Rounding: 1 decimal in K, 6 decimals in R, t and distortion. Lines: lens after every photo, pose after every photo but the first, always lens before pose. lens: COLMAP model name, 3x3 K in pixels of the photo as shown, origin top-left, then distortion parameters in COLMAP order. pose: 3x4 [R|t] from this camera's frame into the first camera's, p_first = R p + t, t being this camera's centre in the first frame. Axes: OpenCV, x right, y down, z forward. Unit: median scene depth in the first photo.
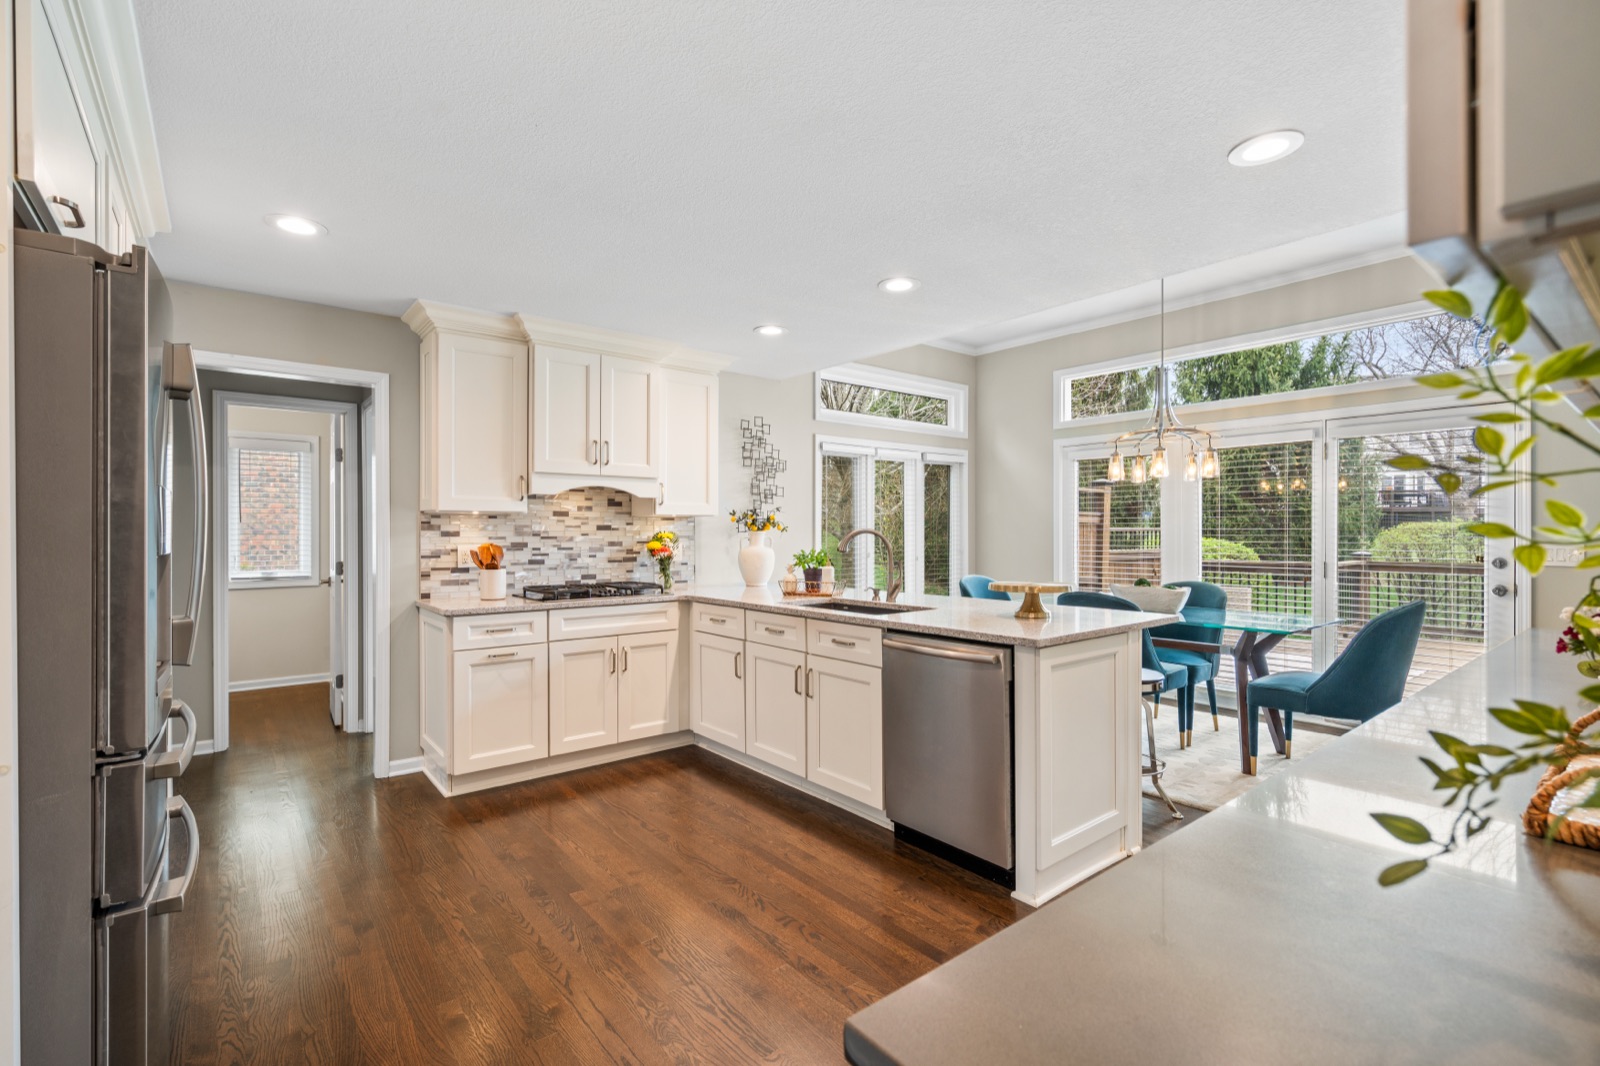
lens RADIAL K [[728.3, 0, 793.5], [0, 728.3, 532.1], [0, 0, 1]] dist [-0.007499, 0.004099]
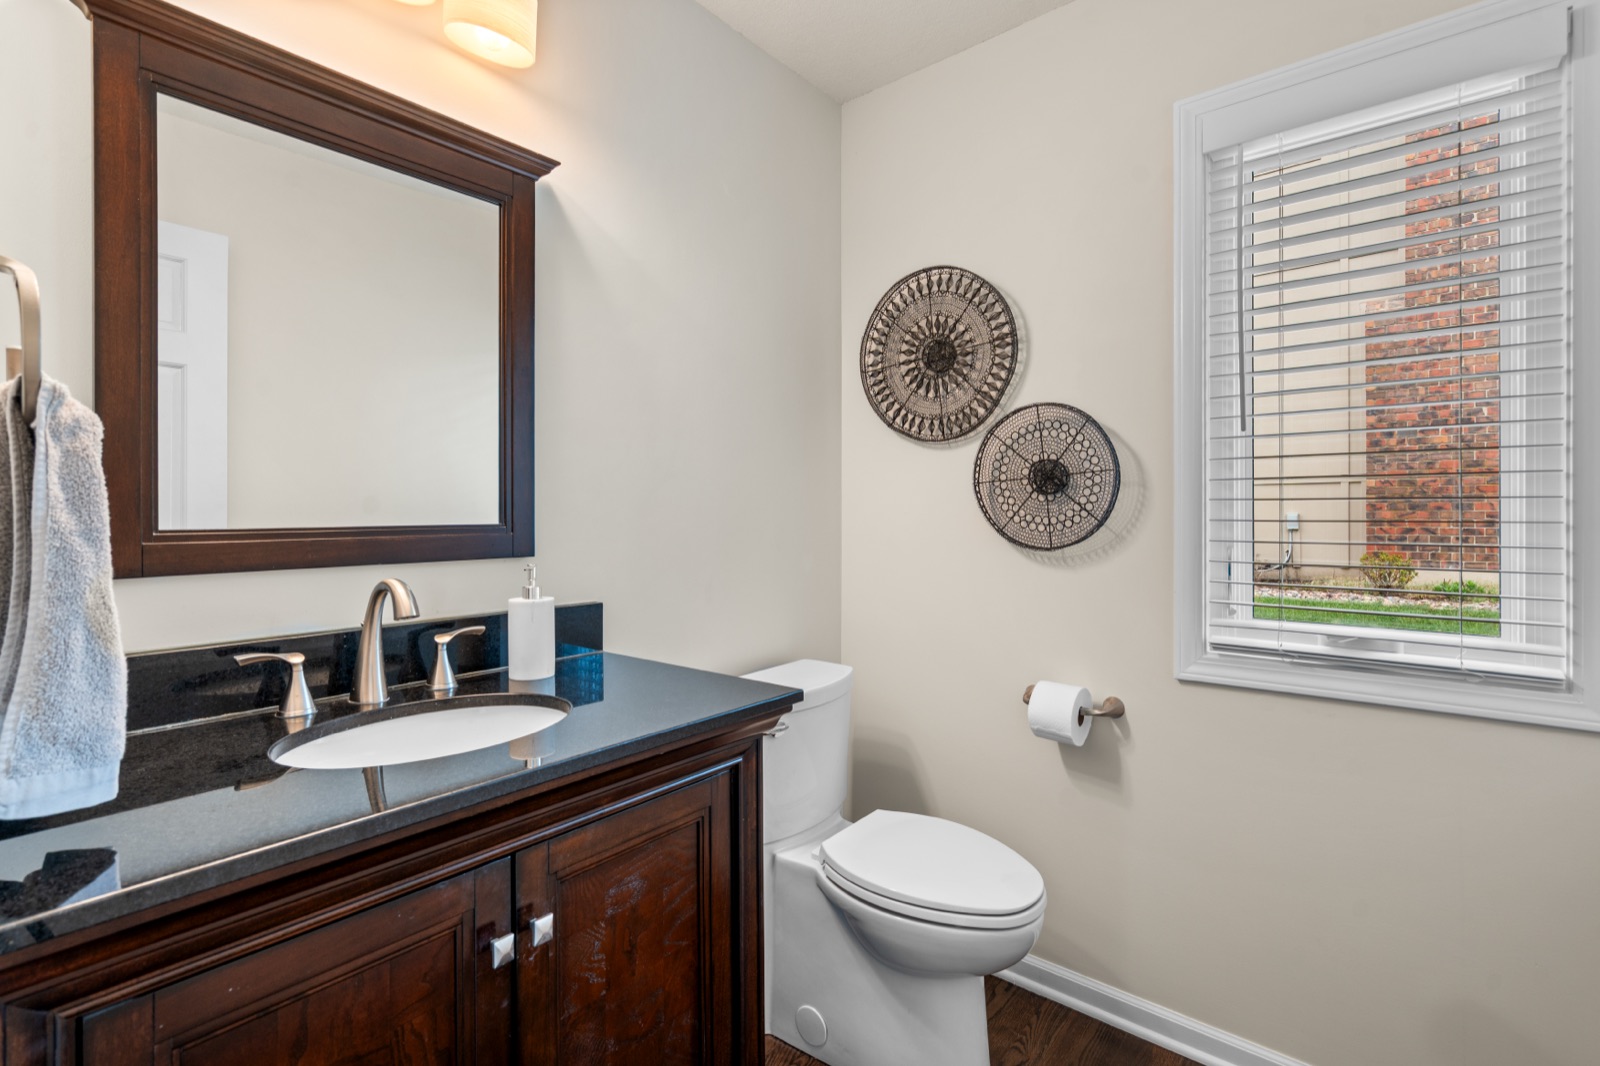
lens RADIAL K [[728.3, 0, 799.6], [0, 728.3, 523.0], [0, 0, 1]] dist [-0.007499, 0.004099]
pose [[0.210689, 0.005726, -0.977536, -0.753906], [0.003906, 0.999970, 0.006700, 0.024867], [0.977545, -0.005230, 0.210660, 1.104009]]
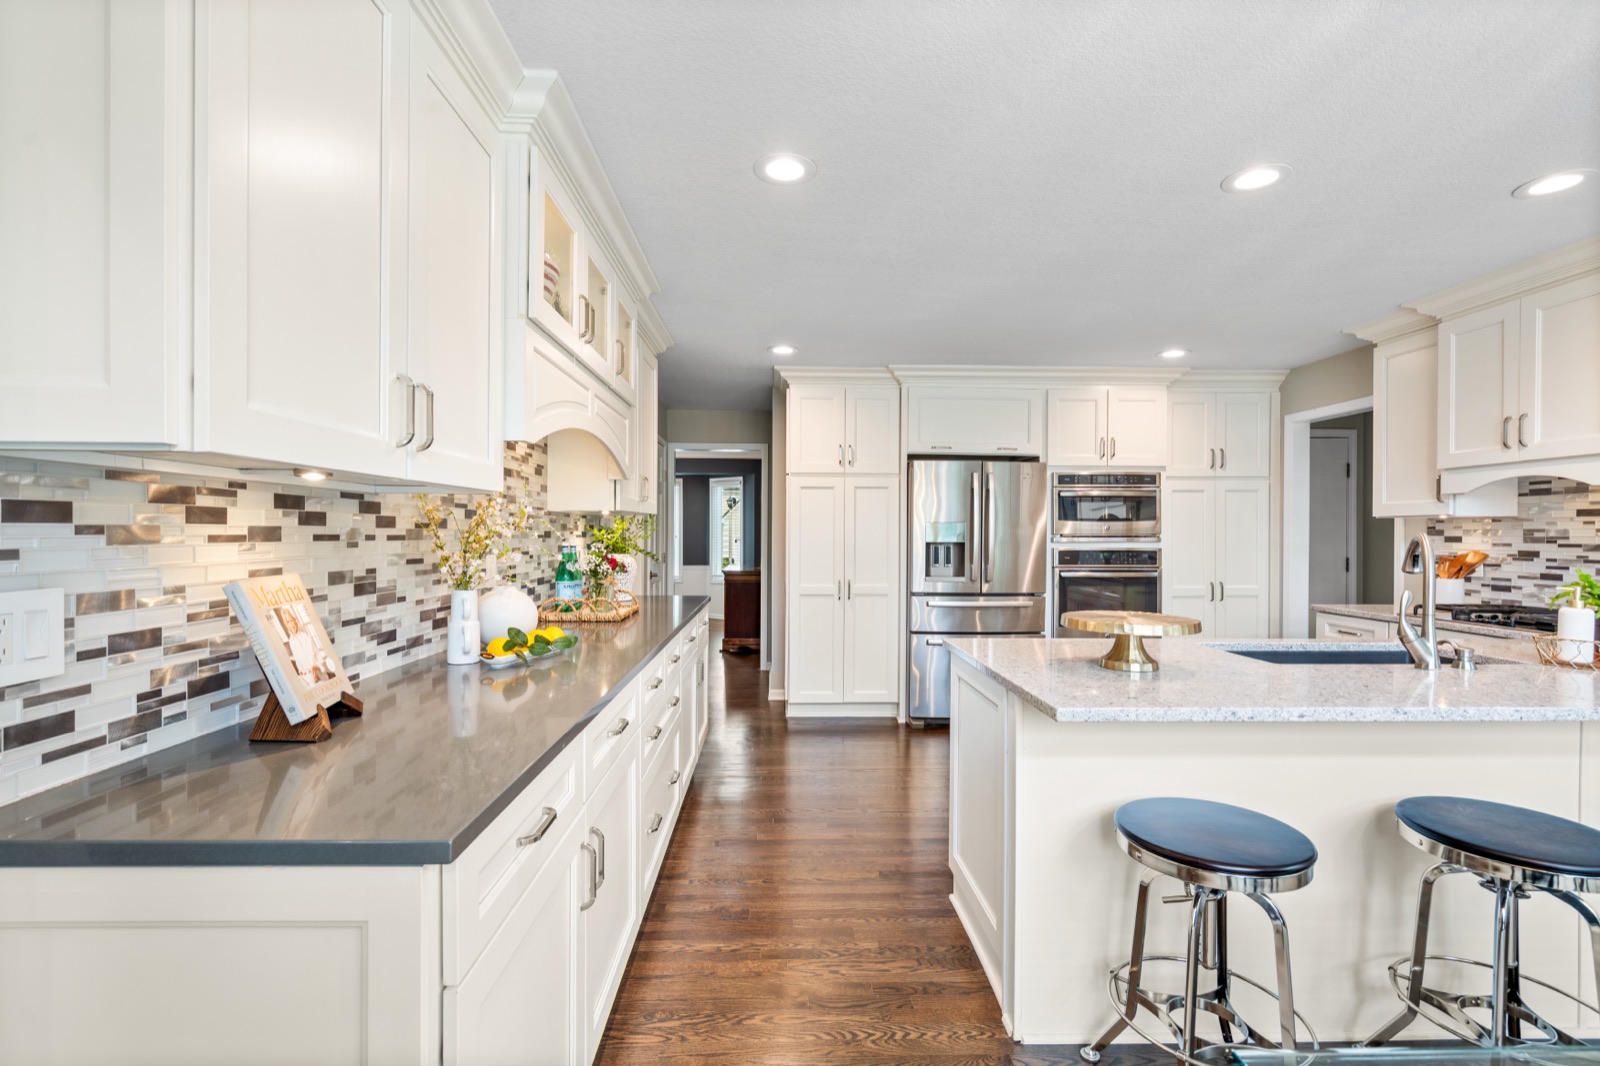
lens RADIAL K [[728.3, 0, 791.2], [0, 728.3, 537.0], [0, 0, 1]] dist [-0.007499, 0.004099]
pose [[-0.601684, 0.003336, -0.798727, 0.762734], [-0.000893, 0.999988, 0.004850, -0.004169], [0.798734, 0.003631, -0.601674, 0.845498]]
